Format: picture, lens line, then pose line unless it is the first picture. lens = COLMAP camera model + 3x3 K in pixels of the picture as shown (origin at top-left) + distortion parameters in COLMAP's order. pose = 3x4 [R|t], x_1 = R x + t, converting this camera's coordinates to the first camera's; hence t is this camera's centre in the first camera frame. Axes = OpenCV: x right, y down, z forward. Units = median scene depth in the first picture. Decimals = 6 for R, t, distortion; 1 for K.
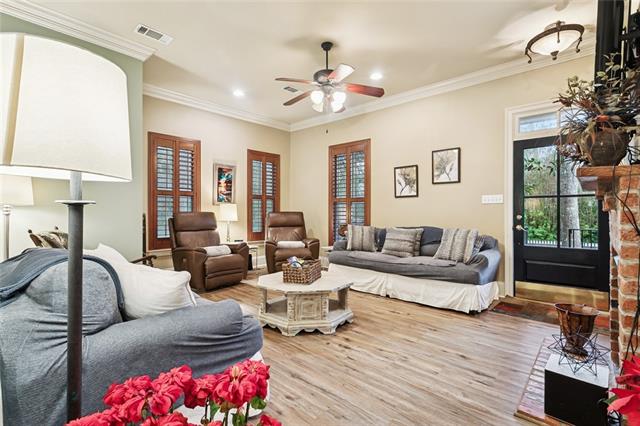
lens RADIAL K [[304.6, 0, 320.7], [0, 304.6, 214.5], [0, 0, 1]] dist [0.000031, 0.001230]
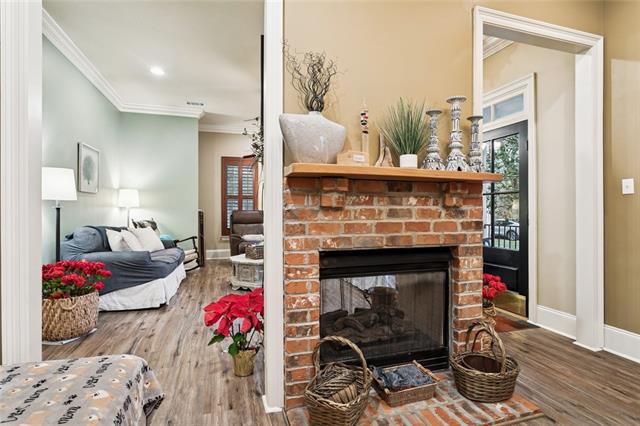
lens RADIAL K [[325.4, 0, 319.5], [0, 325.4, 210.7], [0, 0, 1]] dist [0.000301, 0.000348]
pose [[0.862910, -0.000424, -0.505357, 0.675145], [-0.003576, 0.999969, -0.006945, 0.001881], [0.505344, 0.007800, 0.862883, -0.131359]]
